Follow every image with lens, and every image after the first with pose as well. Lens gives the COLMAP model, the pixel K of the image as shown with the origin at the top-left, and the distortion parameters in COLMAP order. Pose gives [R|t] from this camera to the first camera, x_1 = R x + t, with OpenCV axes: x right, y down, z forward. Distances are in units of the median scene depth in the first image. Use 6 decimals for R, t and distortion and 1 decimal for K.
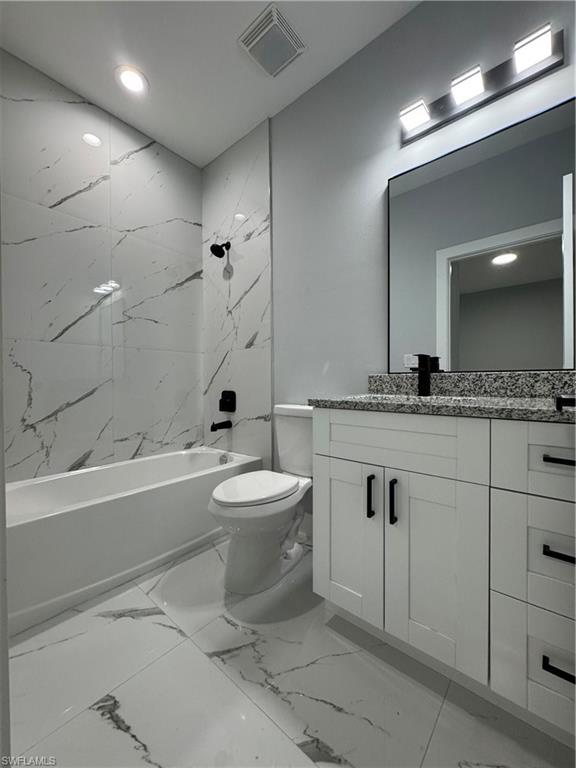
lens RADIAL K [[306.0, 0, 292.5], [0, 306.0, 384.5], [0, 0, 1]] dist [-0.001032, -0.000185]
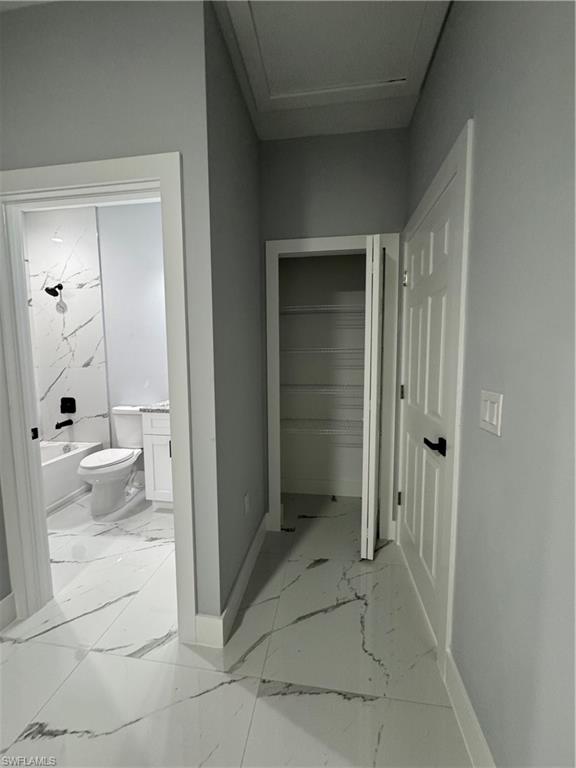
lens RADIAL K [[306.0, 0, 287.7], [0, 306.0, 383.5], [0, 0, 1]] dist [-0.001032, -0.000185]
pose [[0.853965, -0.049244, 0.517995, -0.104235], [0.009009, 0.996762, 0.079906, -0.184238], [-0.520253, -0.063570, 0.851643, -0.842267]]
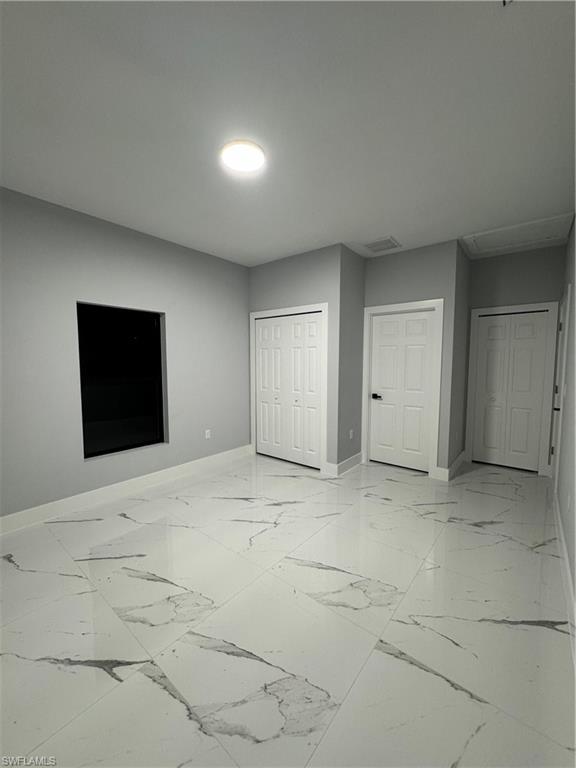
lens RADIAL K [[306.0, 0, 286.5], [0, 306.0, 384.1], [0, 0, 1]] dist [-0.001032, -0.000185]
pose [[0.999936, 0.005168, 0.010058, -0.955065], [-0.005793, 0.997985, 0.063185, -0.213072], [-0.009711, -0.063239, 0.997951, -2.083998]]
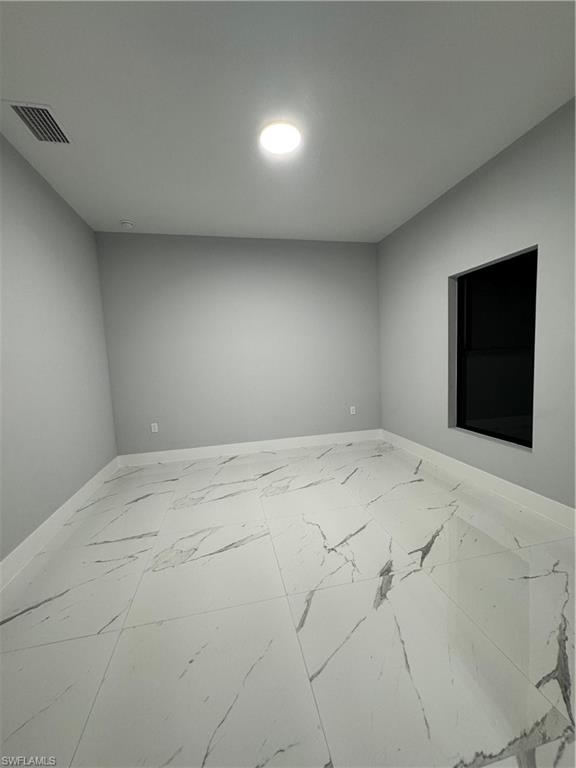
lens RADIAL K [[306.0, 0, 289.6], [0, 306.0, 382.9], [0, 0, 1]] dist [-0.001032, -0.000185]
pose [[-0.611249, 0.096972, -0.785475, -0.103502], [0.038159, 0.994922, 0.093134, -0.142985], [0.790518, 0.026956, -0.611846, -0.122858]]
